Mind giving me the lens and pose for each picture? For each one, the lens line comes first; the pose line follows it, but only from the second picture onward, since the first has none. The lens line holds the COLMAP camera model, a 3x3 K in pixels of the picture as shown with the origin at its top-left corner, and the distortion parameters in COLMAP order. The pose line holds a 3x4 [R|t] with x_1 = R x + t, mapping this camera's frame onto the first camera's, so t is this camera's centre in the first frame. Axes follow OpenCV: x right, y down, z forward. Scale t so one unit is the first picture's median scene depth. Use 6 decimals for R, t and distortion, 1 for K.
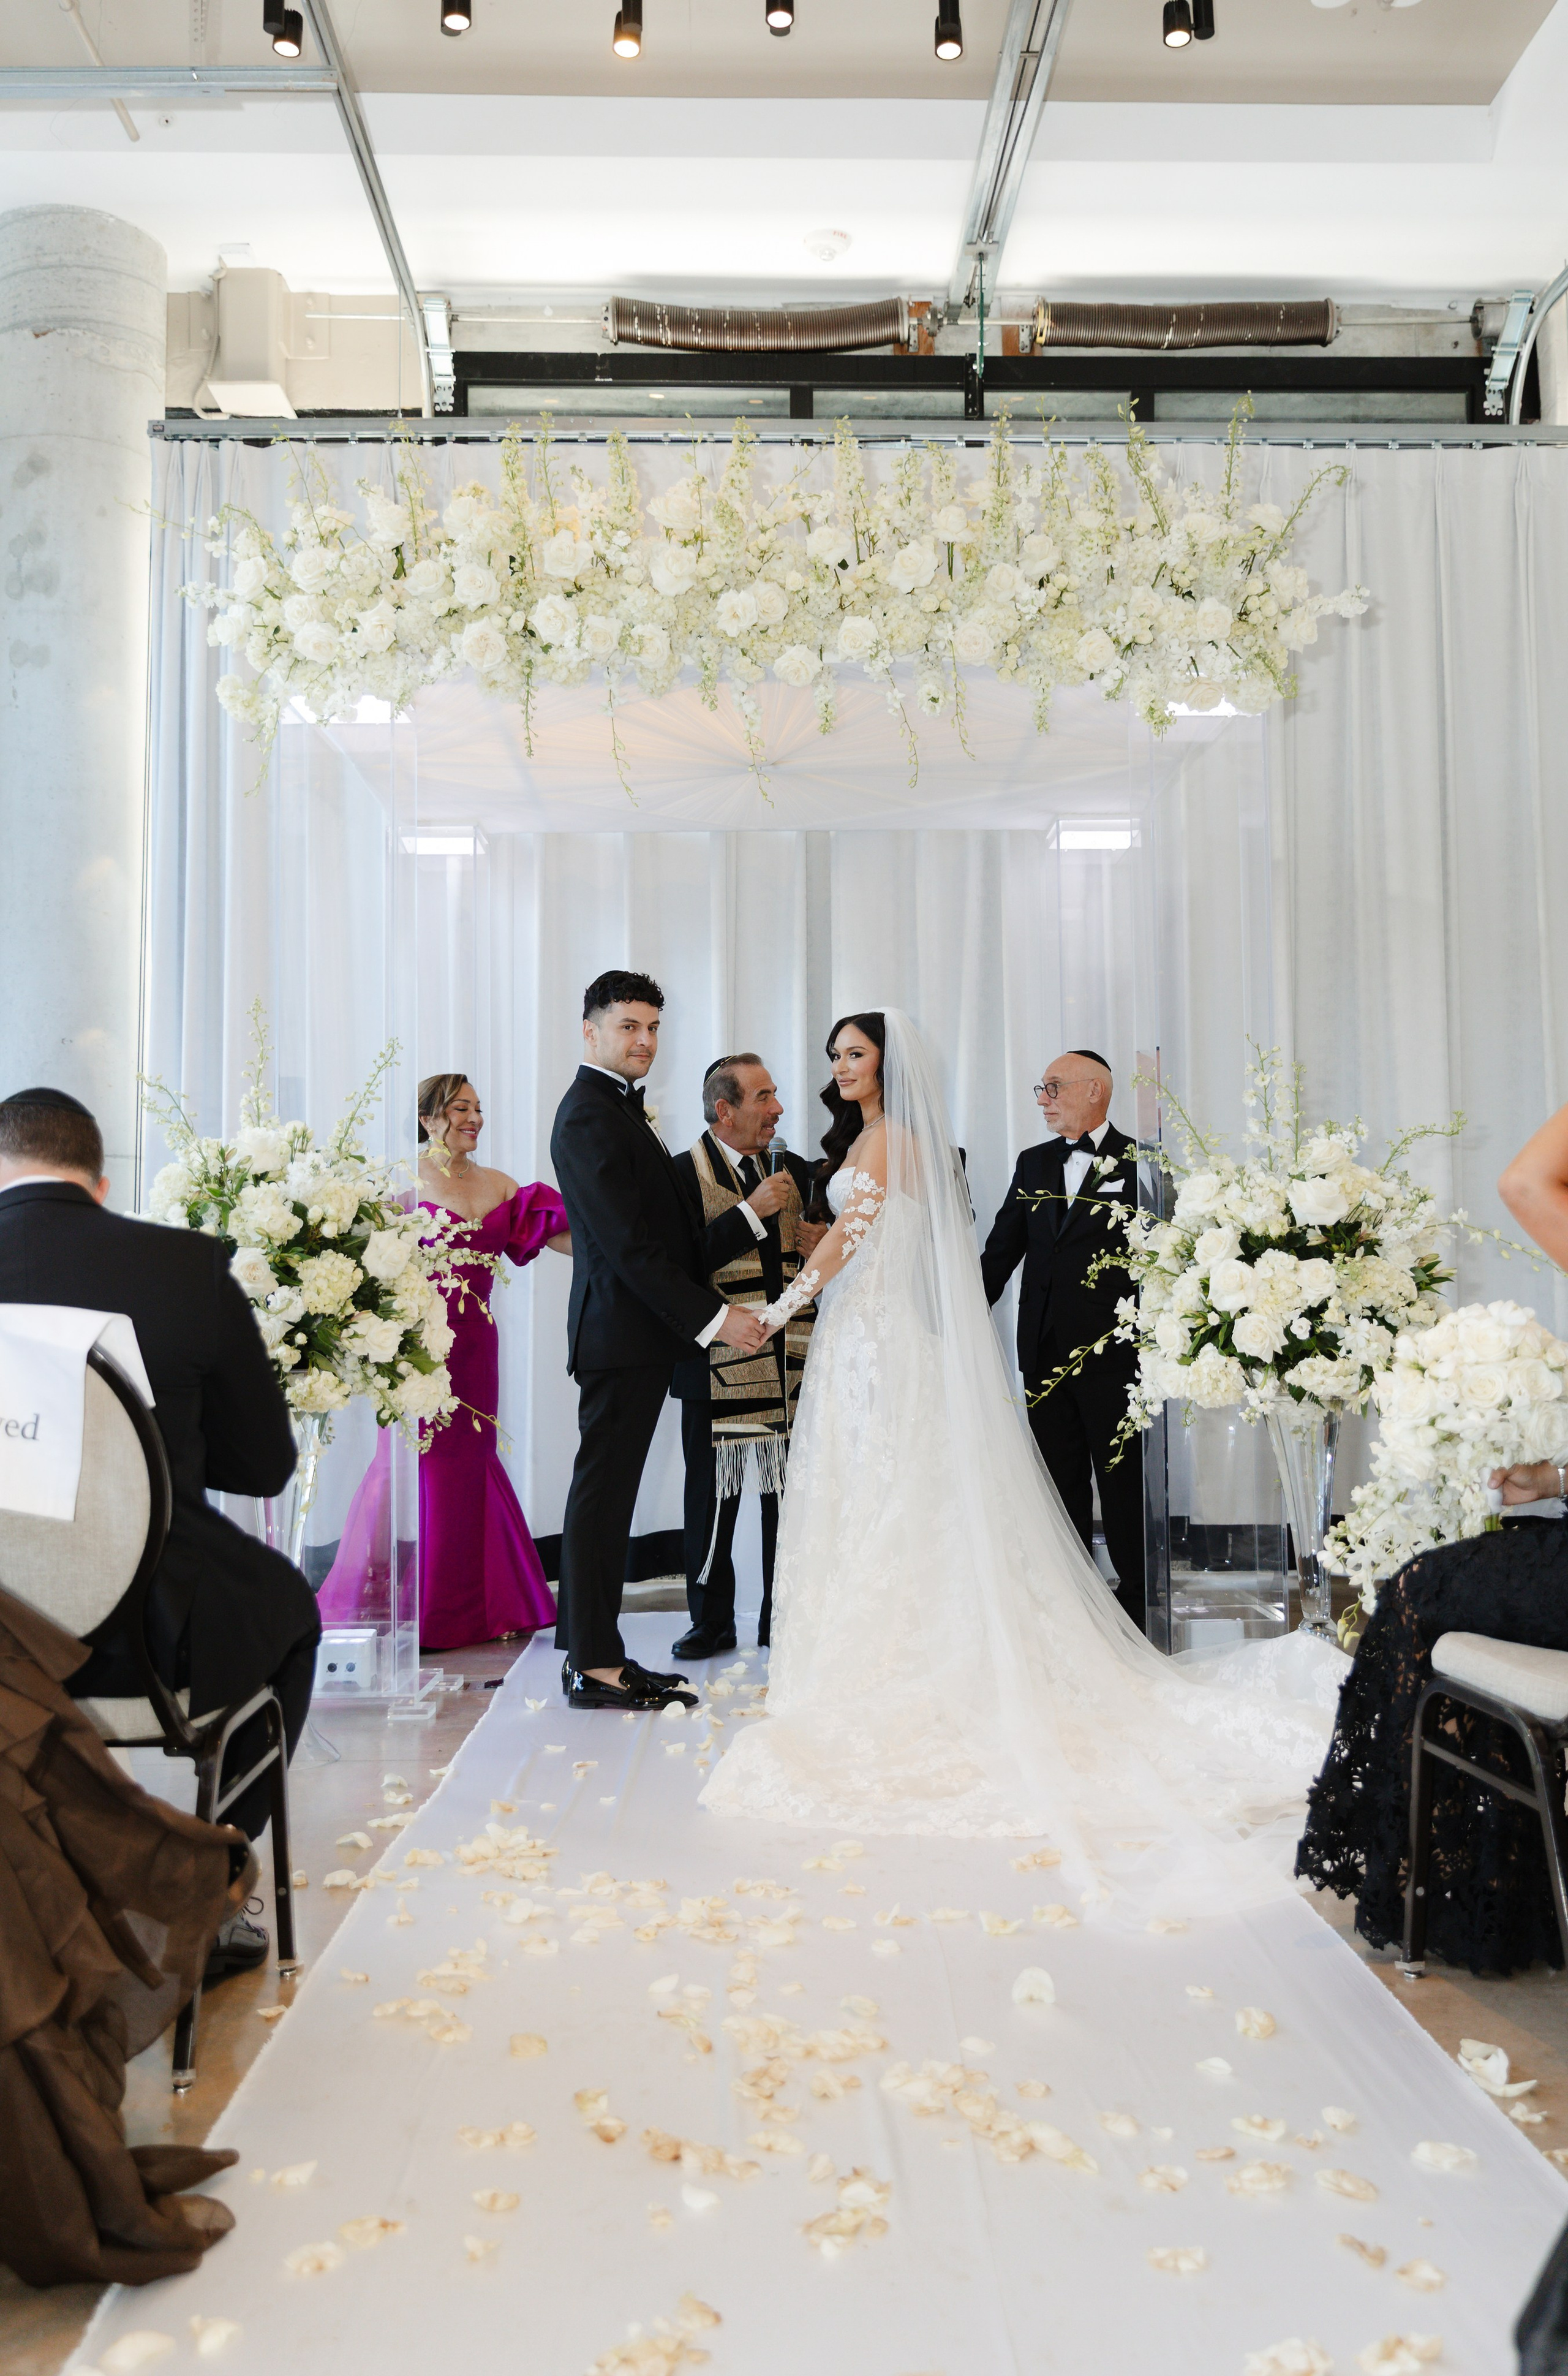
lens RADIAL K [[2075.8, 0, 789.1], [0, 2075.8, 1108.1], [0, 0, 1]] dist [0.000207, 0.002004]
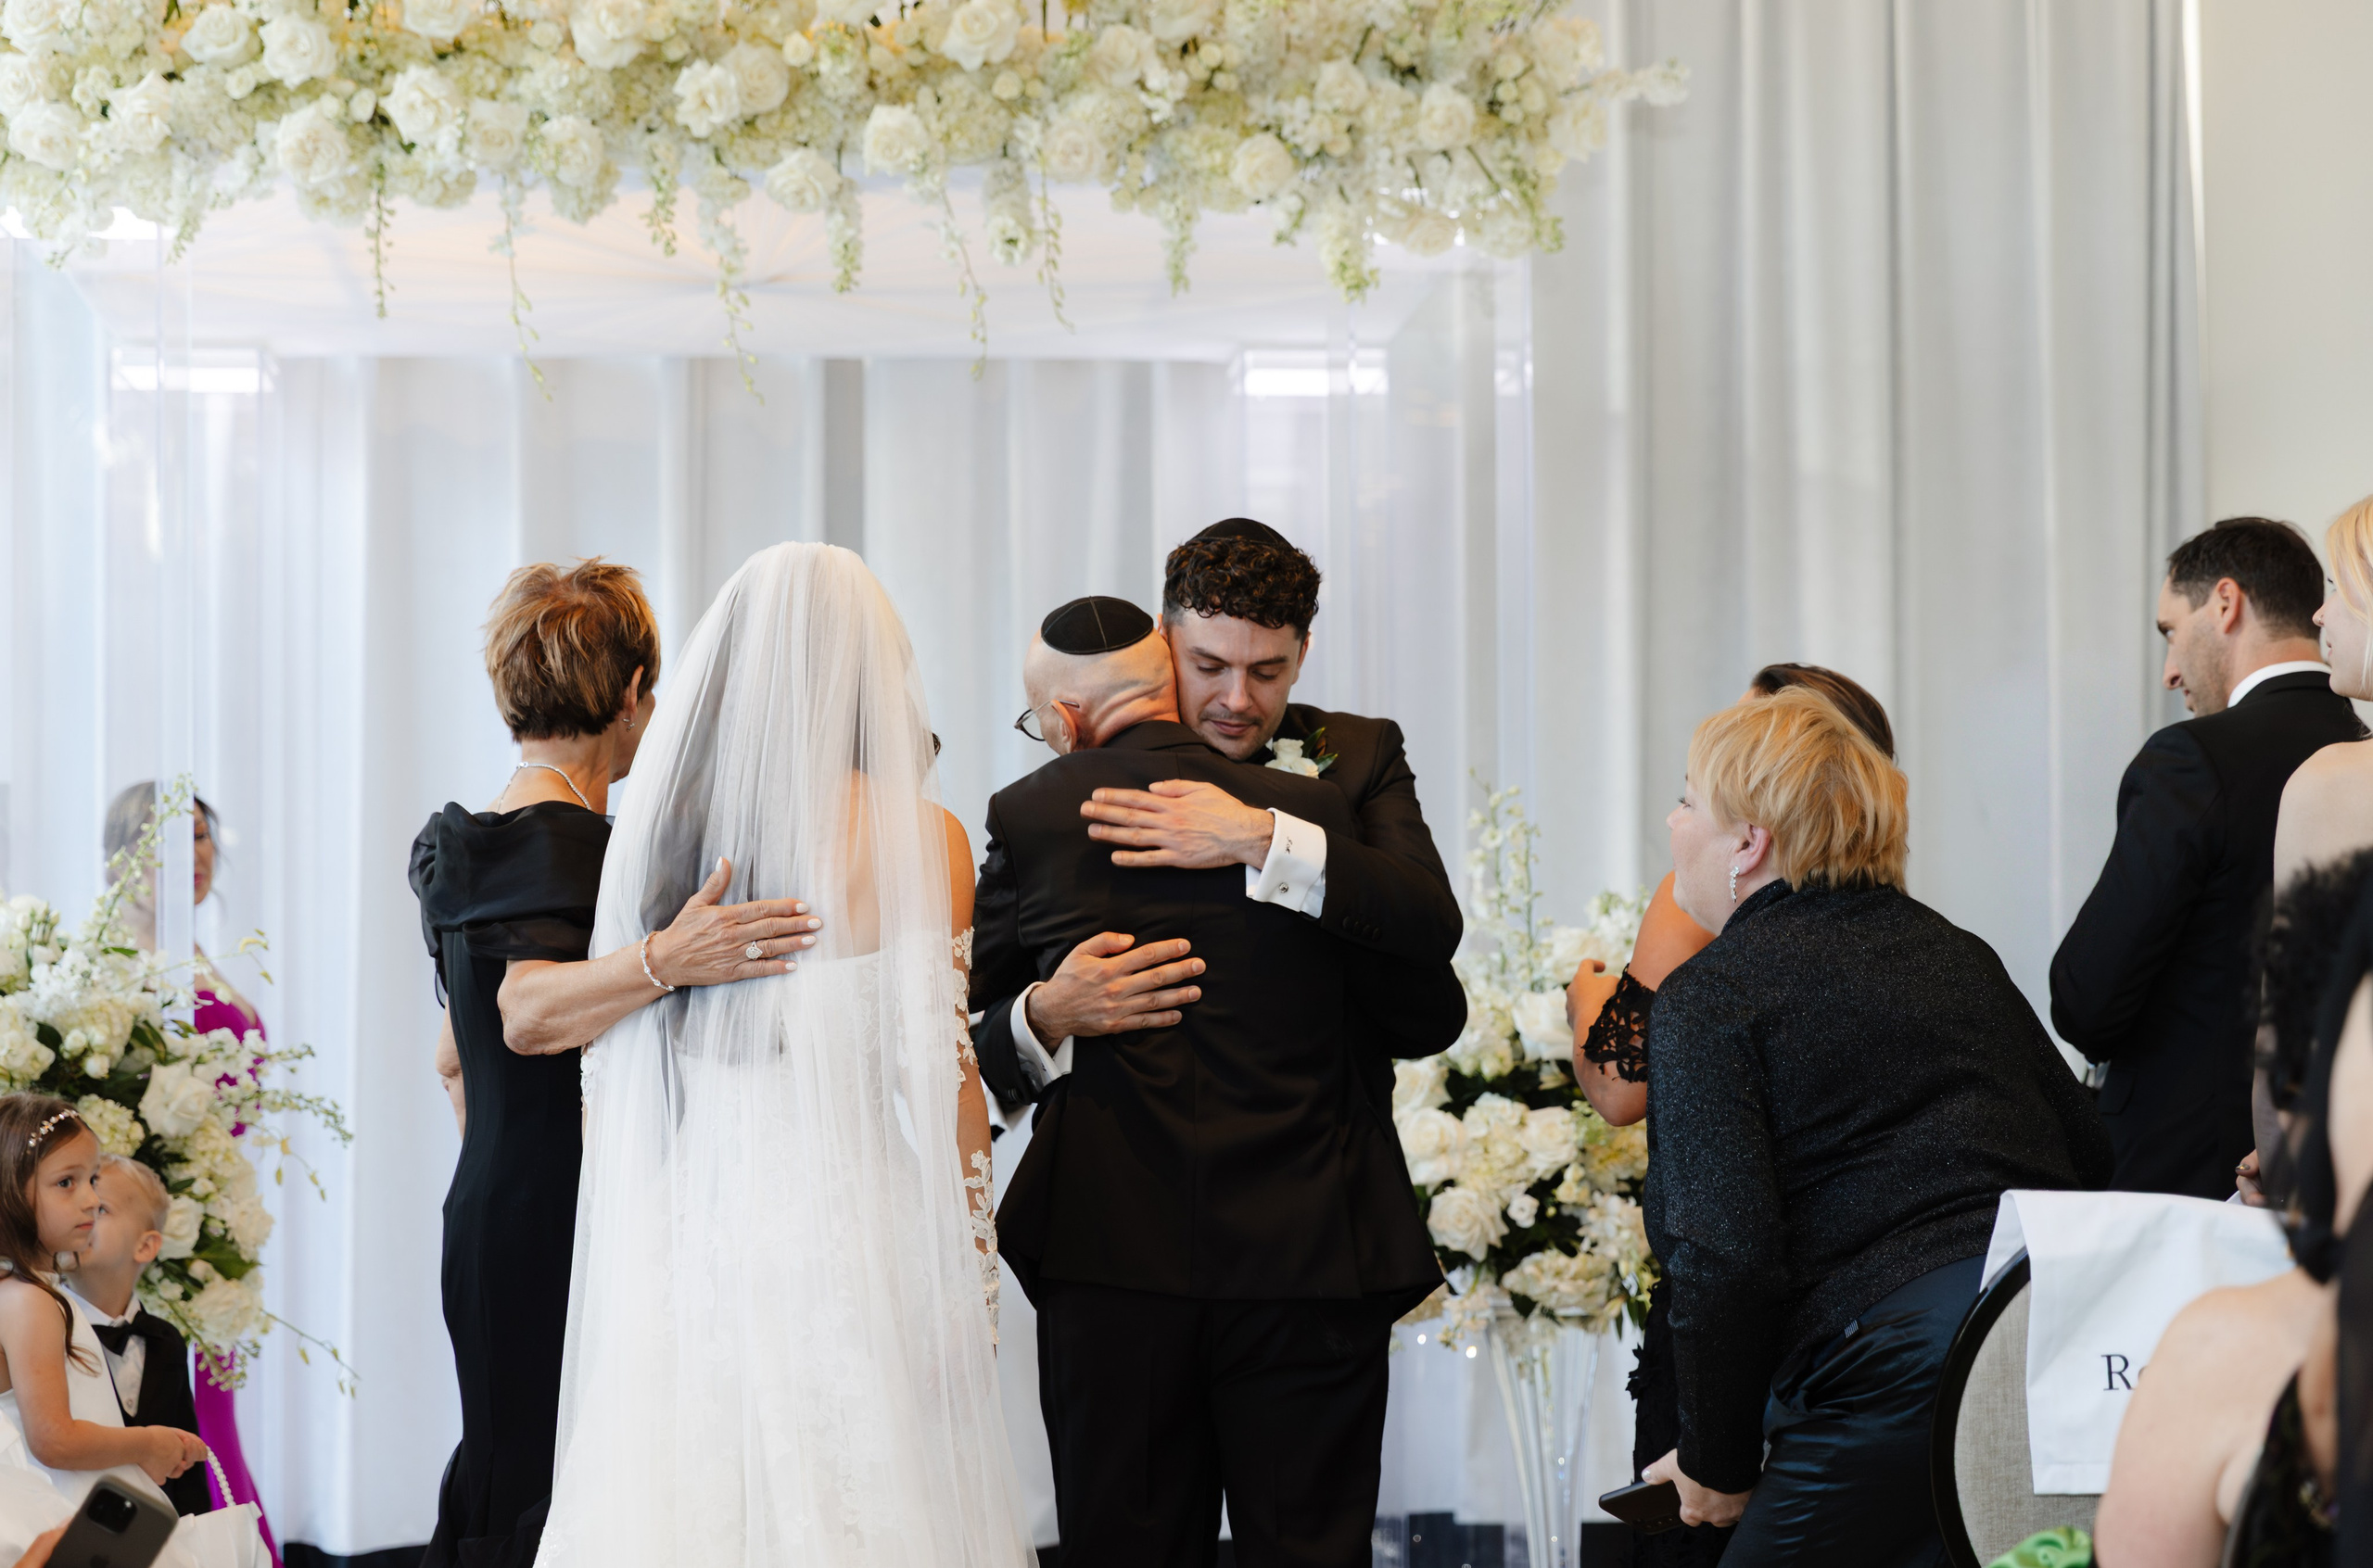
lens RADIAL K [[4757.2, 0, 1186.5], [0, 4757.2, 784.0], [0, 0, 1]] dist [0.009694, 0.074787]
pose [[0.997108, 0.006077, 0.075757, 0.012446], [-0.008134, 0.999606, 0.026872, -0.067230], [-0.075564, -0.027411, 0.996764, -0.491394]]
